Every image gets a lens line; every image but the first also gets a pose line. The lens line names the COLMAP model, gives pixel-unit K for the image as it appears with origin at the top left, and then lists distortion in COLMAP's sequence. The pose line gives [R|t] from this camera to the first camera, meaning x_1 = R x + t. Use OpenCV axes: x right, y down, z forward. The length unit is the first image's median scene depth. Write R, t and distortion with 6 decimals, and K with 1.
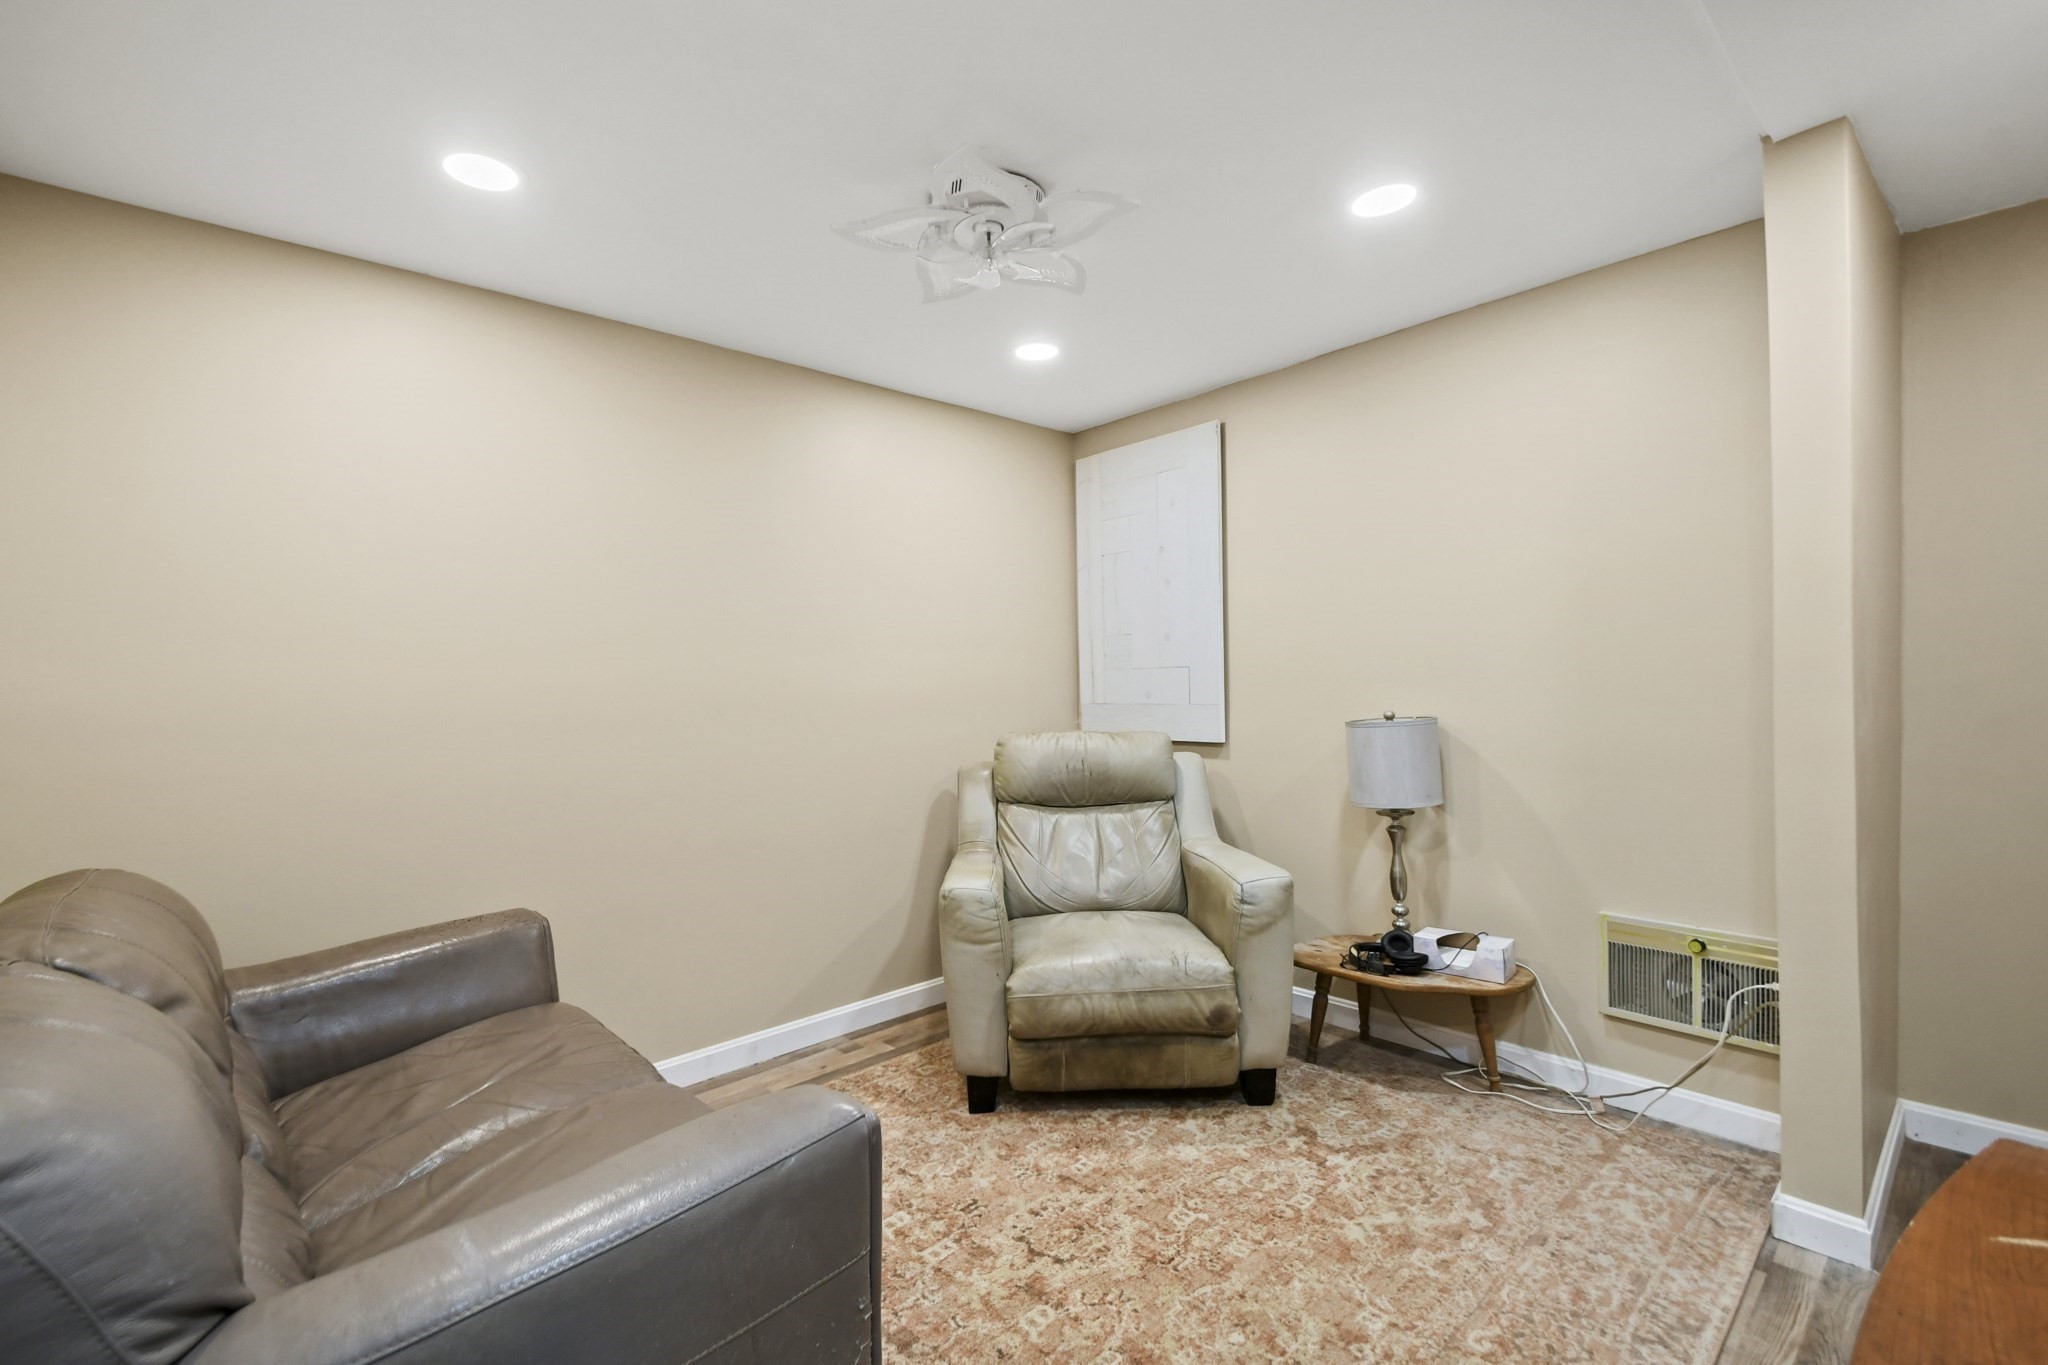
lens RADIAL K [[896.1, 0, 988.6], [0, 896.1, 696.1], [0, 0, 1]] dist [0.031706, -0.013975]
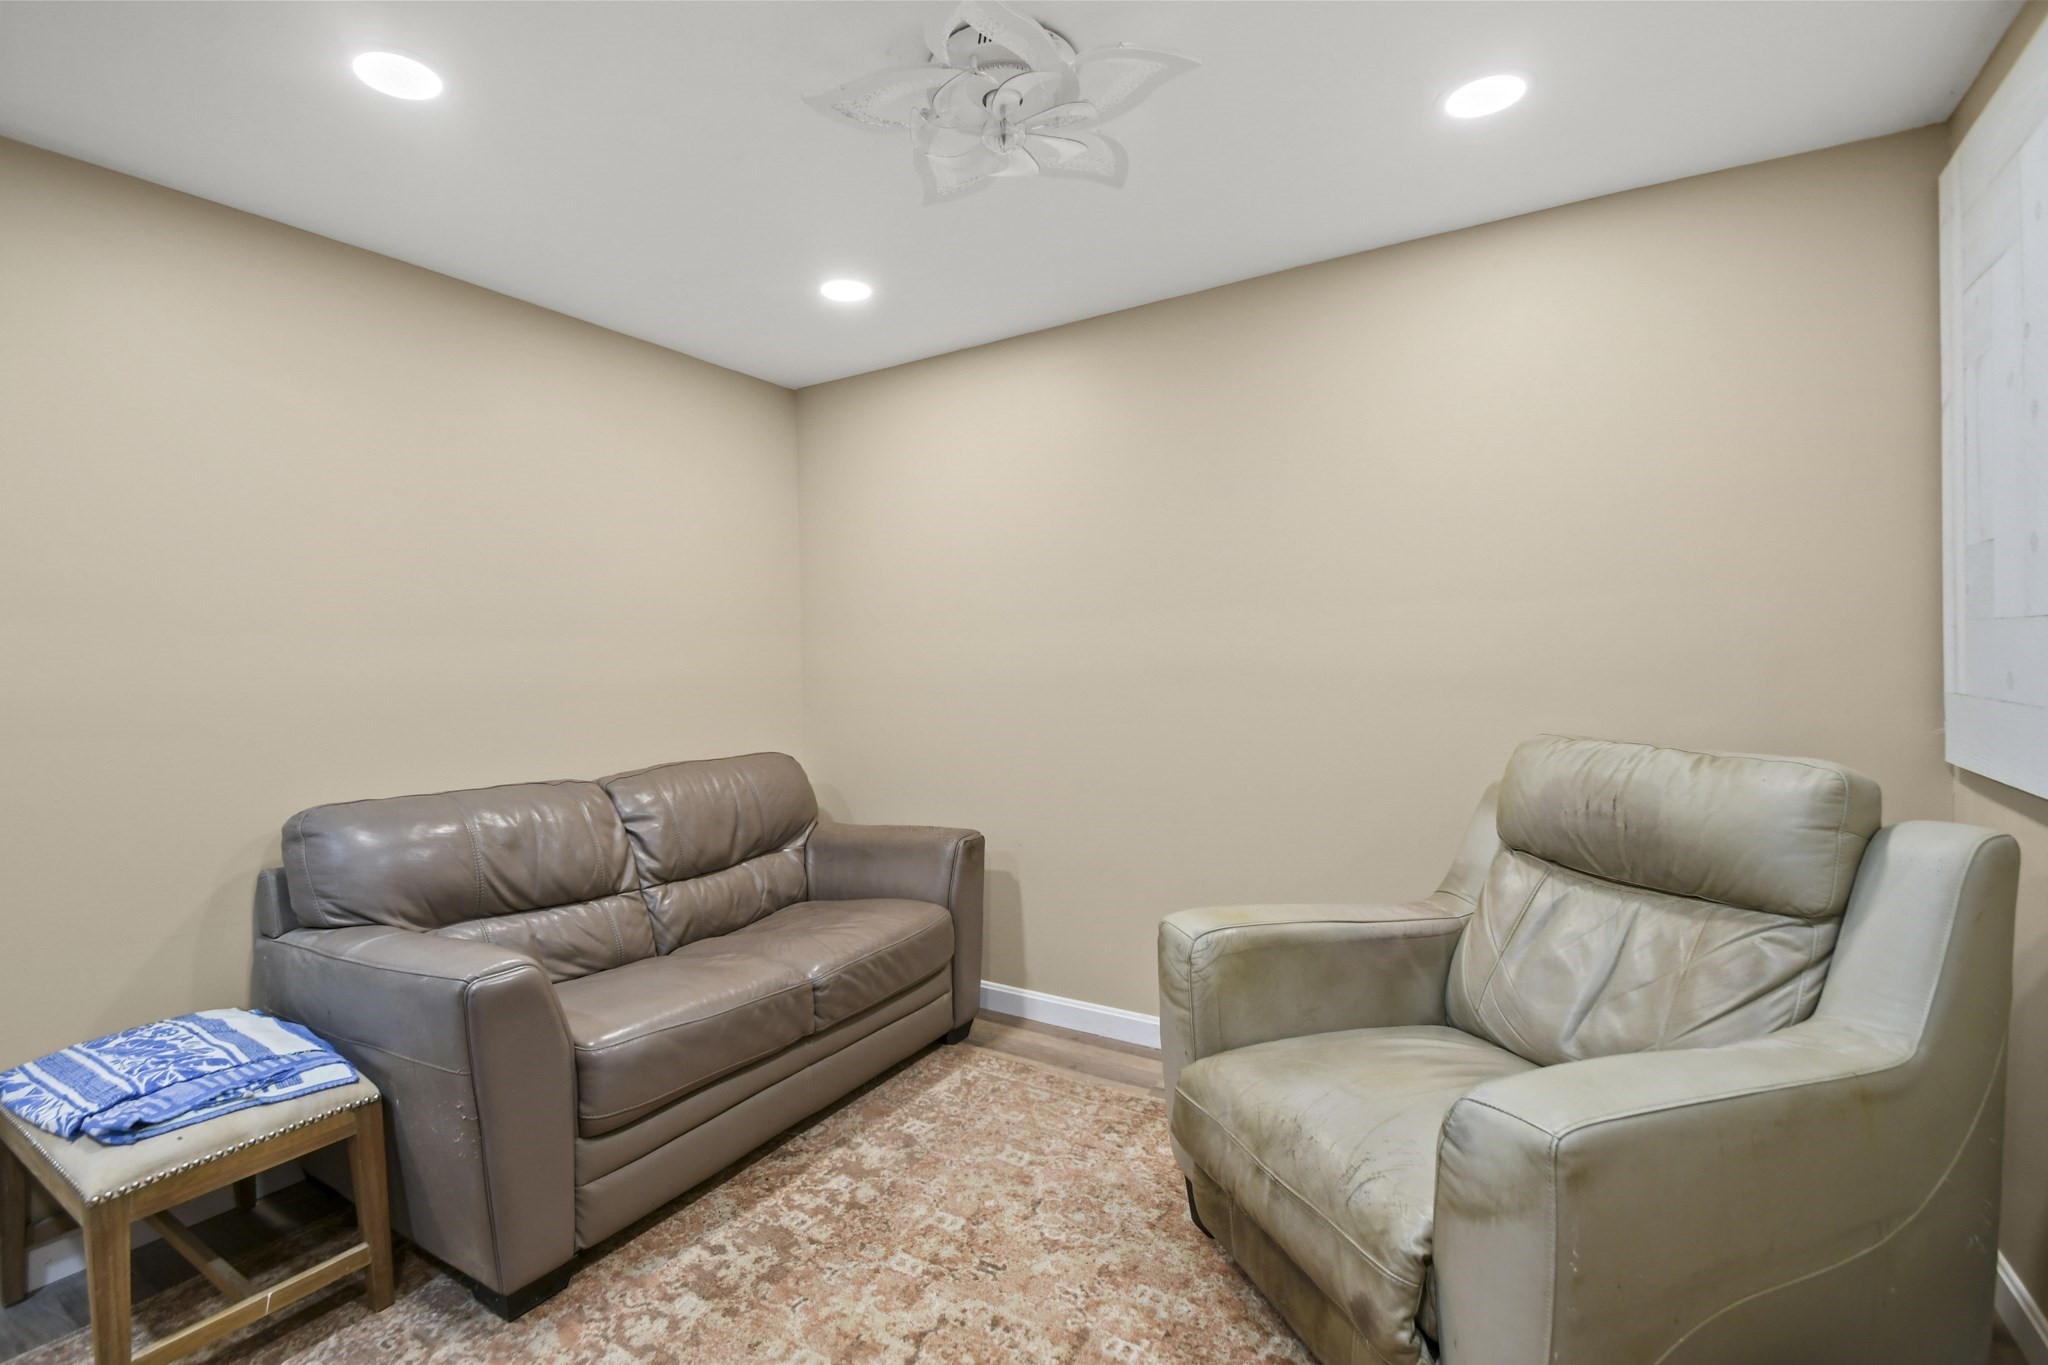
lens RADIAL K [[888.0, 0, 1024.0], [0, 888.0, 682.5], [0, 0, 1]] dist [0.002126, -0.011210]
pose [[0.289204, 0.037281, -0.956541, 0.636197], [0.003649, 0.999191, 0.040047, -0.024964], [0.957261, -0.015072, 0.288834, 0.643837]]
